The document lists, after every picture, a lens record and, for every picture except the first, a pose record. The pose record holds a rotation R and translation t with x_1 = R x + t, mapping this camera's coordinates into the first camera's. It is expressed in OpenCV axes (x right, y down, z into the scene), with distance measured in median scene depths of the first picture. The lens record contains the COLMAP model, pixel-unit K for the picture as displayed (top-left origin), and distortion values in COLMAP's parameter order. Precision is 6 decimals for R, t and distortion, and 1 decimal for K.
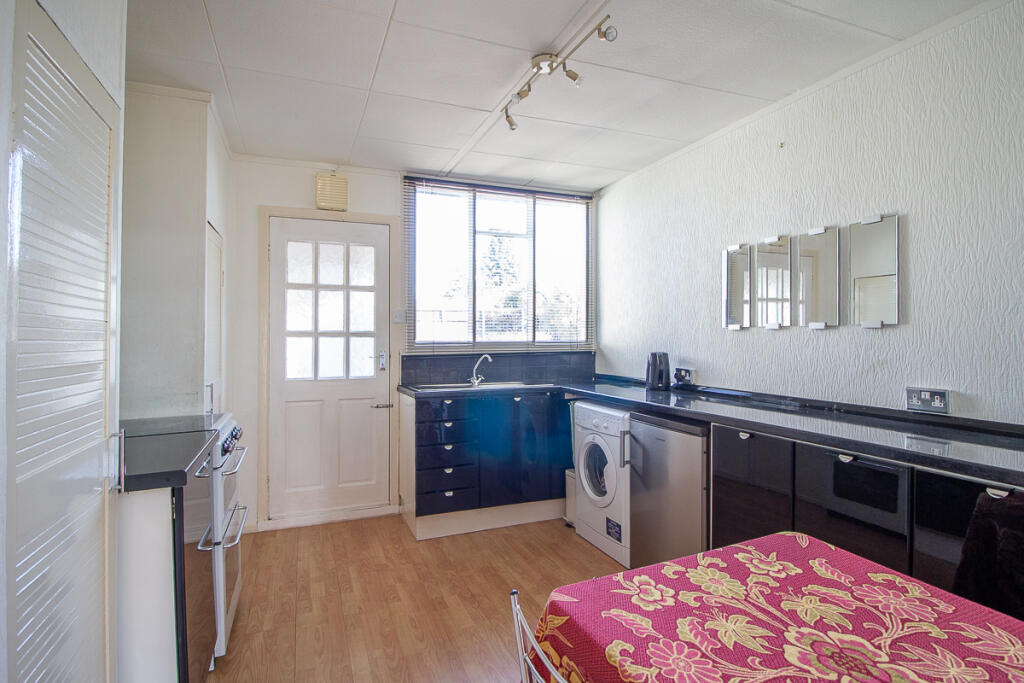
lens RADIAL K [[523.0, 0, 513.1], [0, 523.0, 338.1], [0, 0, 1]] dist [-0.020715, -0.002960]
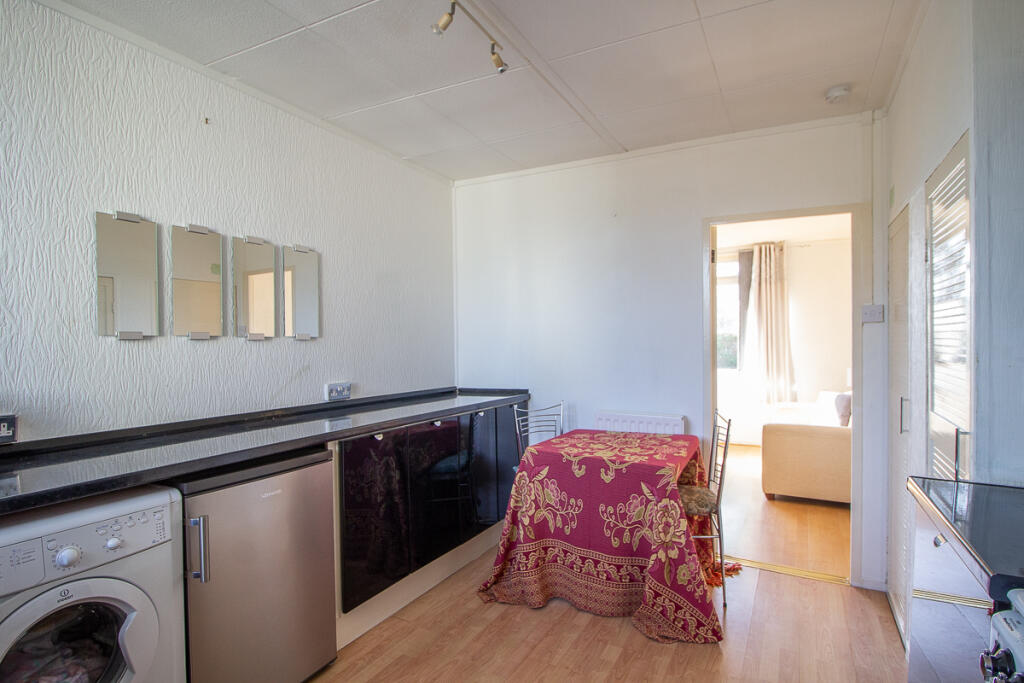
lens RADIAL K [[523.0, 0, 514.7], [0, 523.0, 344.6], [0, 0, 1]] dist [-0.020715, -0.002960]
pose [[-0.643352, 0.007423, 0.765534, -0.571176], [0.014764, 0.999887, 0.002712, -0.006754], [-0.765428, 0.013048, -0.643389, 1.445557]]
